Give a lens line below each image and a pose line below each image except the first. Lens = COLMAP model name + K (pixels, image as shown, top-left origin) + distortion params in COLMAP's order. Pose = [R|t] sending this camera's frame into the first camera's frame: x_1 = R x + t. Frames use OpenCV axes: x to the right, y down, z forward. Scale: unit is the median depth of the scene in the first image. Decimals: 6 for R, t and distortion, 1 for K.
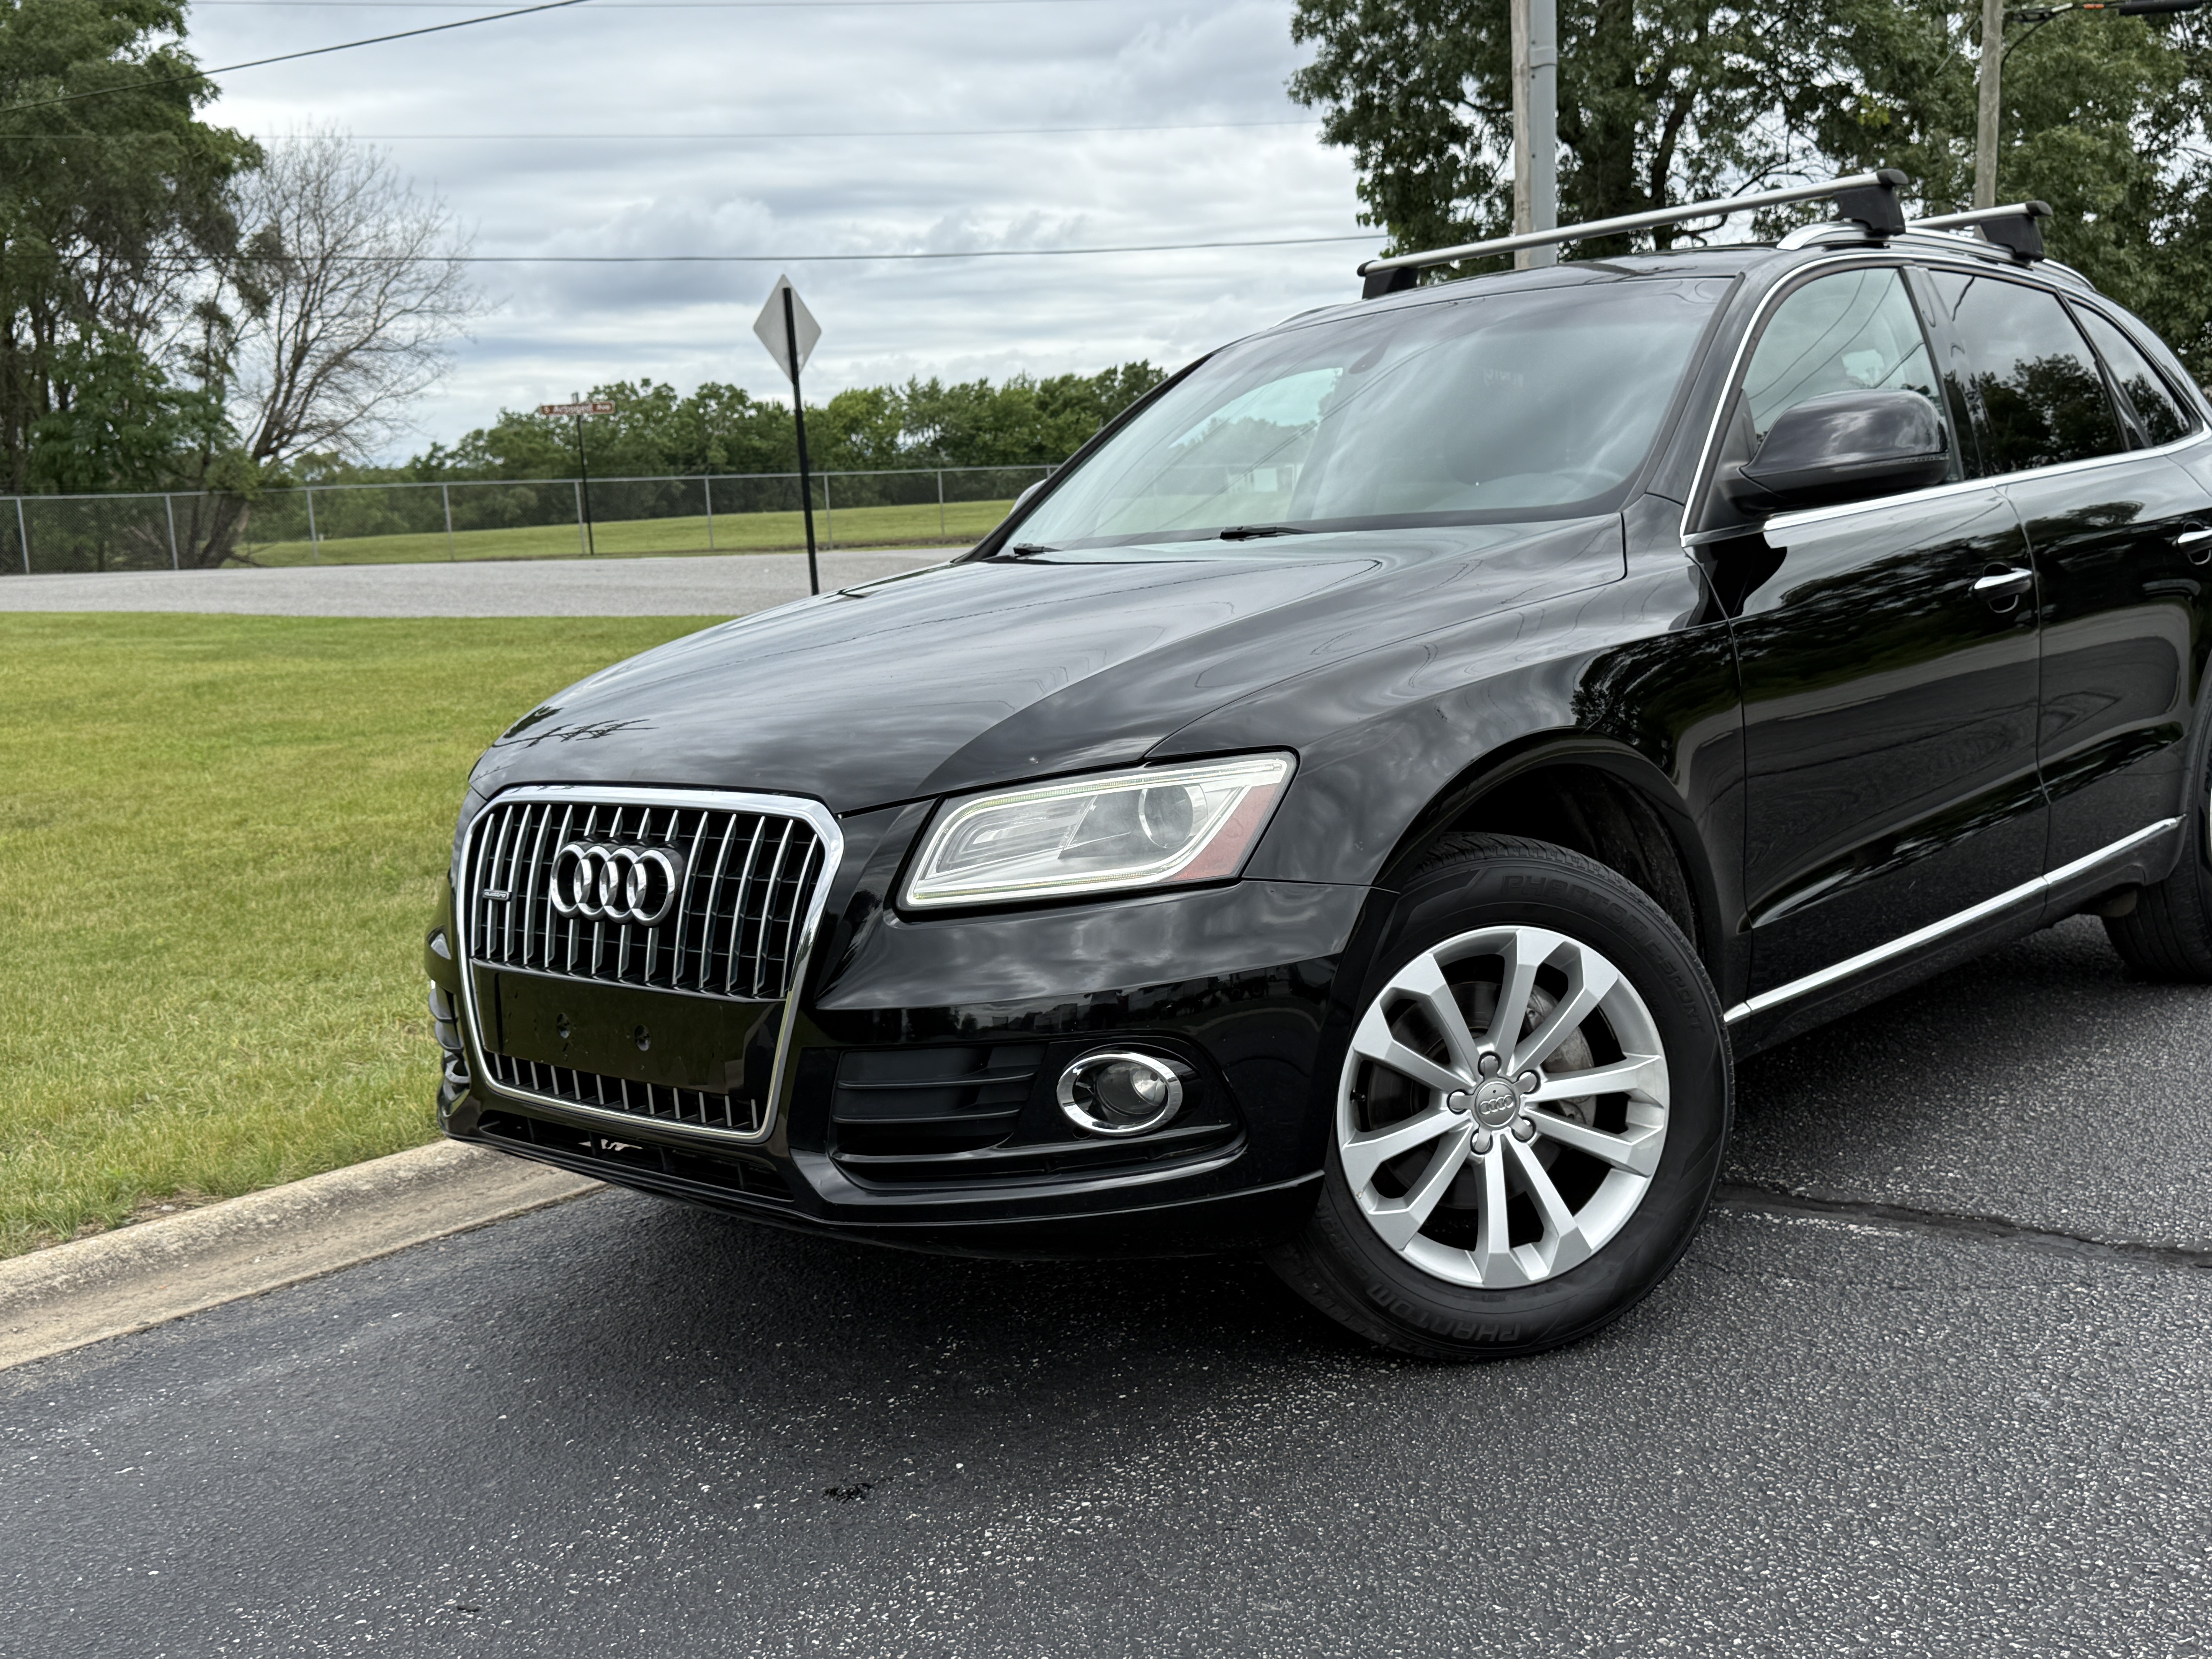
lens RADIAL K [[2279.8, 0, 1111.1], [0, 2279.8, 835.1], [0, 0, 1]] dist [0.182098, -0.421920]
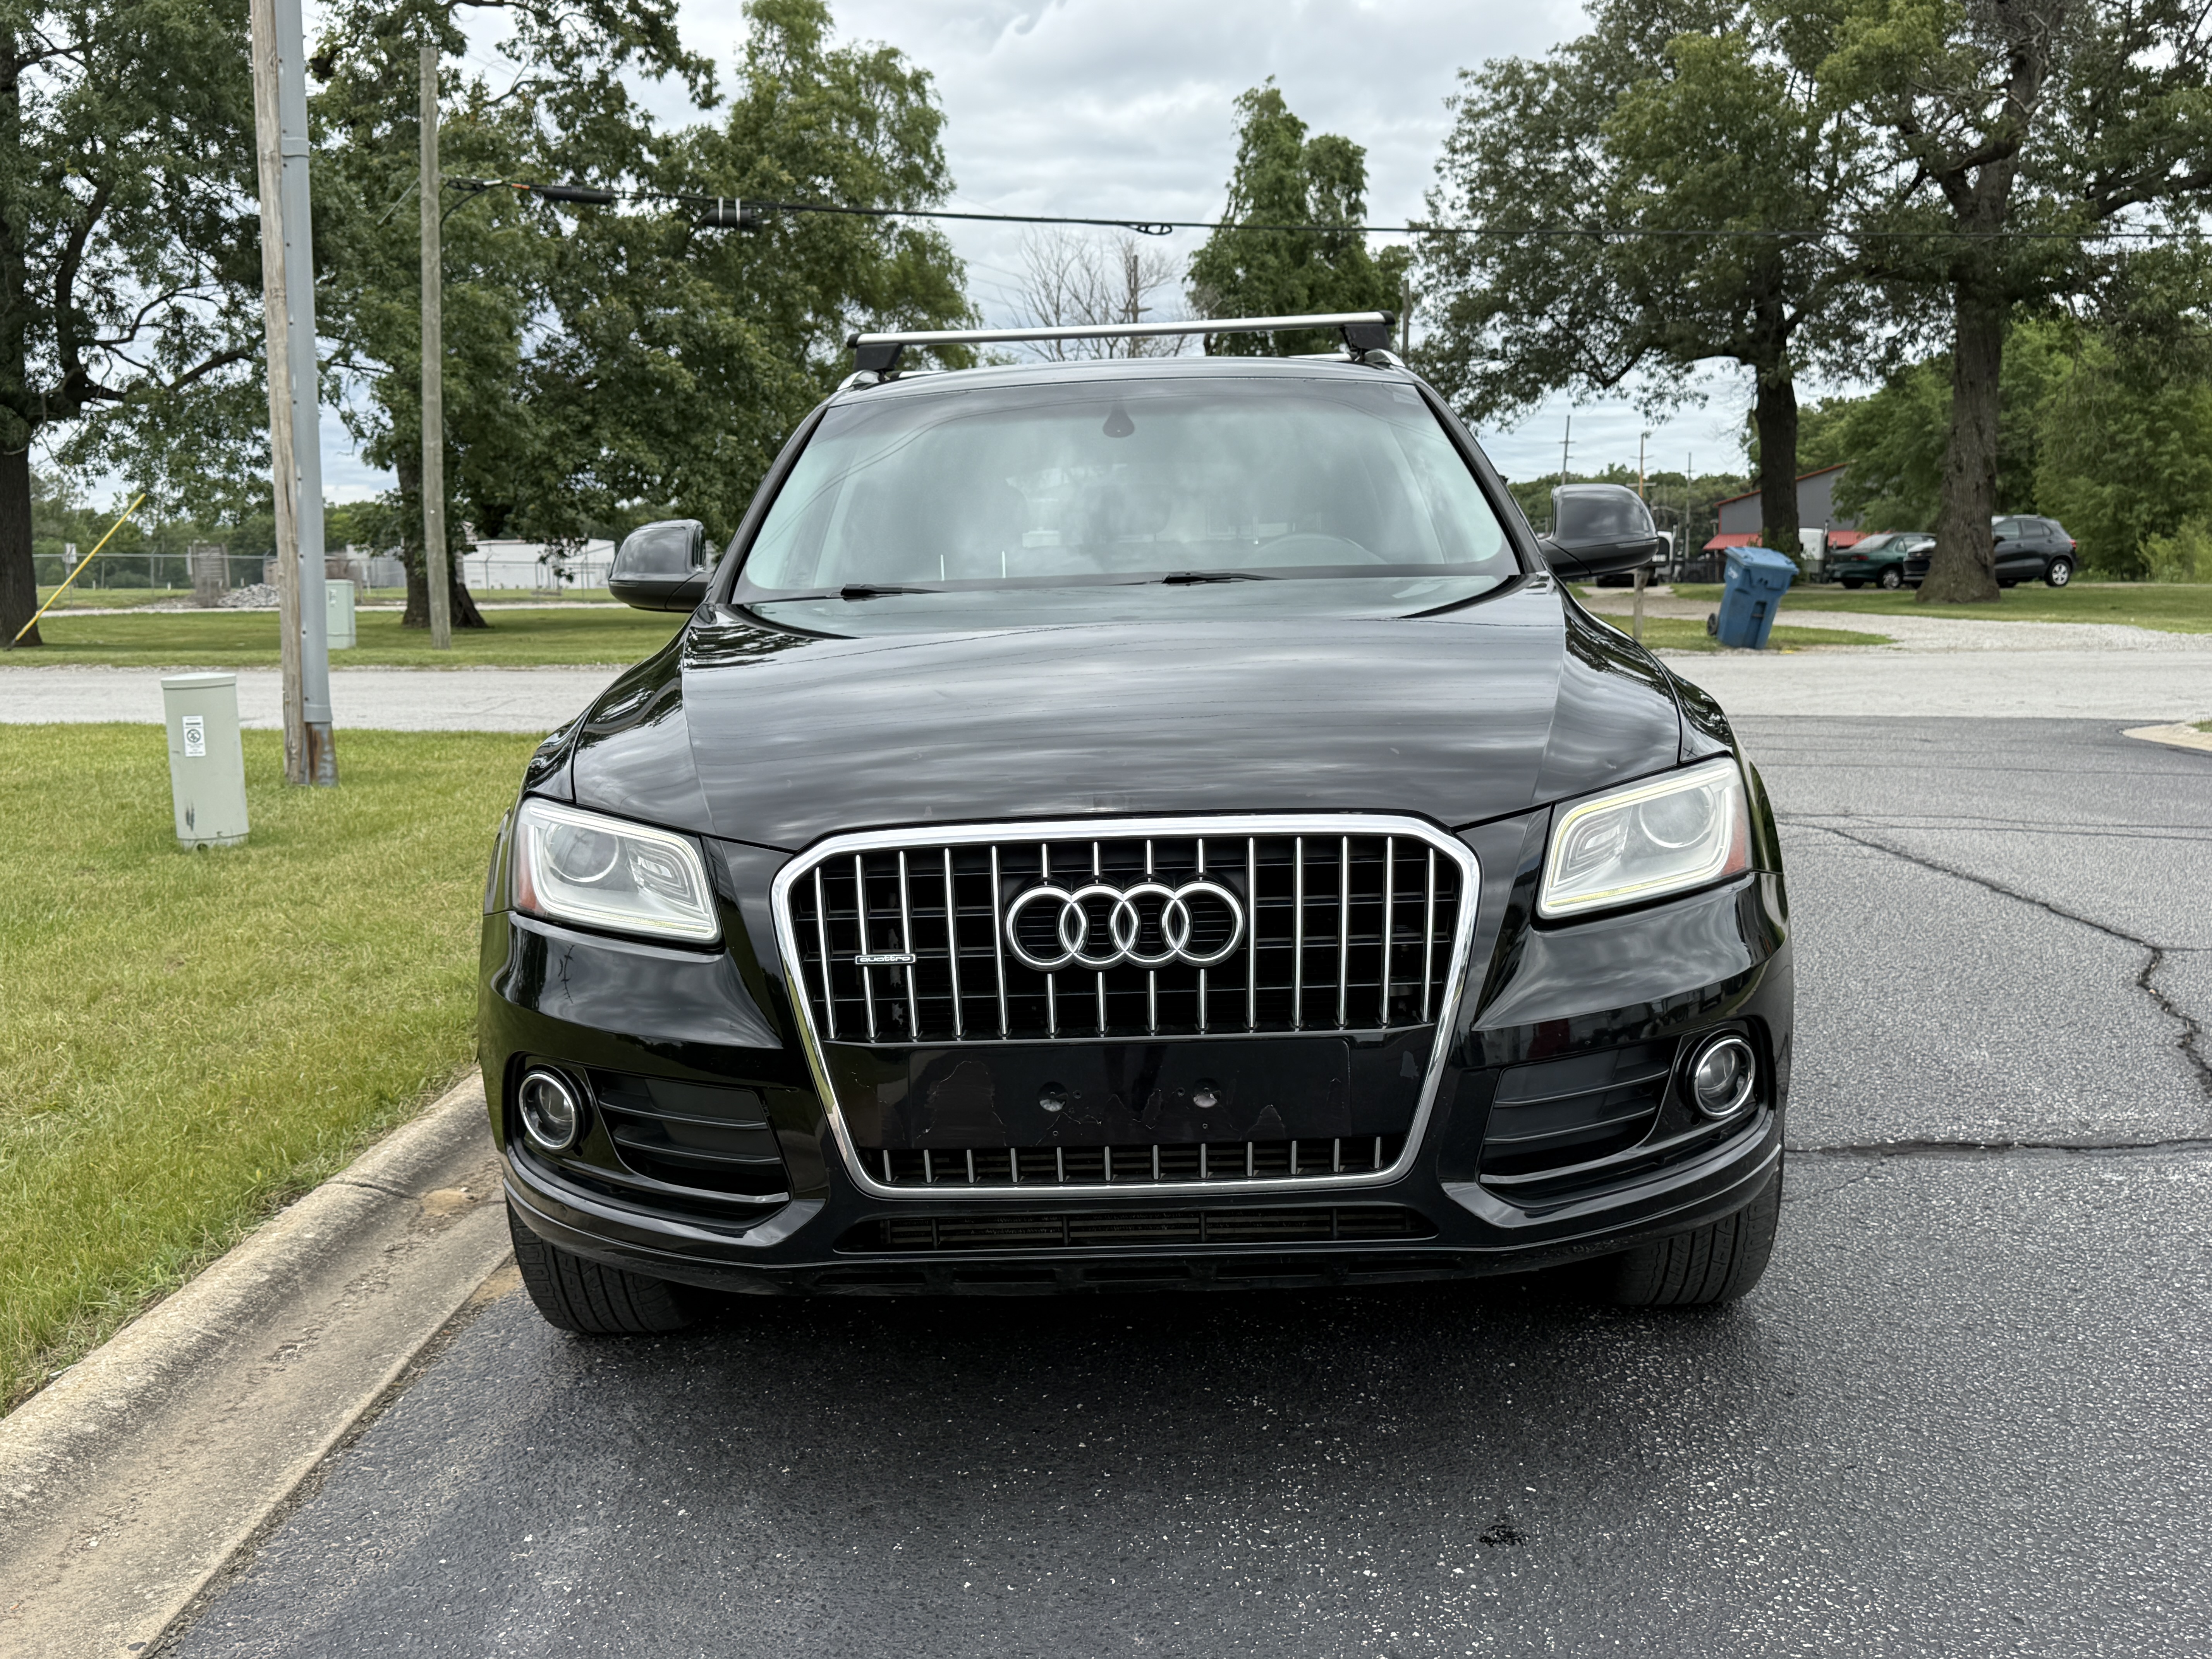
lens RADIAL K [[2160.5, 0, 1088.9], [0, 2160.5, 832.0], [0, 0, 1]] dist [0.216128, -0.486522]
pose [[0.749044, -0.030321, 0.661826, -0.729514], [0.064183, 0.997574, -0.026939, 0.005883], [-0.659404, 0.062656, 0.749173, 0.355986]]
